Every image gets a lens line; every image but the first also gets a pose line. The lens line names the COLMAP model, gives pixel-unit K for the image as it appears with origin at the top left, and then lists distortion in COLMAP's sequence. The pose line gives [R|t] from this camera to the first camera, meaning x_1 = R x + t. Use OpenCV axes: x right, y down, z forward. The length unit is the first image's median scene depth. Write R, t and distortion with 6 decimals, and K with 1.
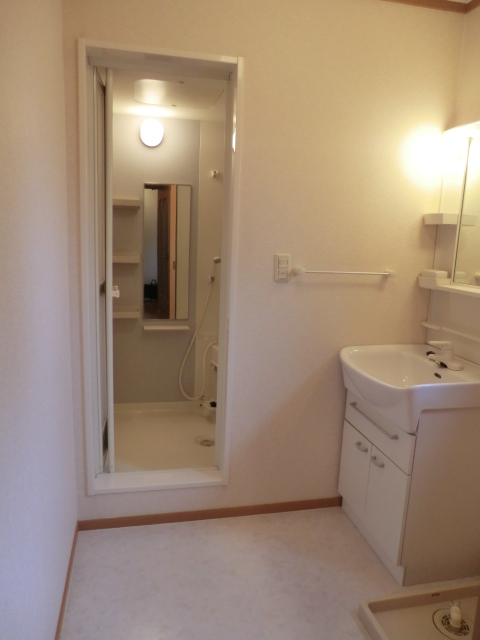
lens RADIAL K [[468.1, 0, 240.0], [0, 468.1, 320.0], [0, 0, 1]] dist [-0.063392, 0.005363]
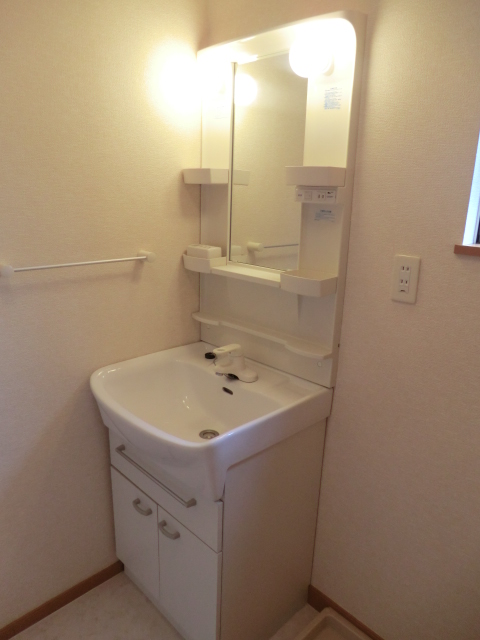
lens RADIAL K [[468.1, 0, 240.0], [0, 468.1, 320.0], [0, 0, 1]] dist [-0.063392, 0.005363]
pose [[0.847586, -0.156127, 0.507170, 0.073226], [0.098814, 0.985459, 0.138225, -0.089842], [-0.521376, -0.067042, 0.850689, 0.329748]]
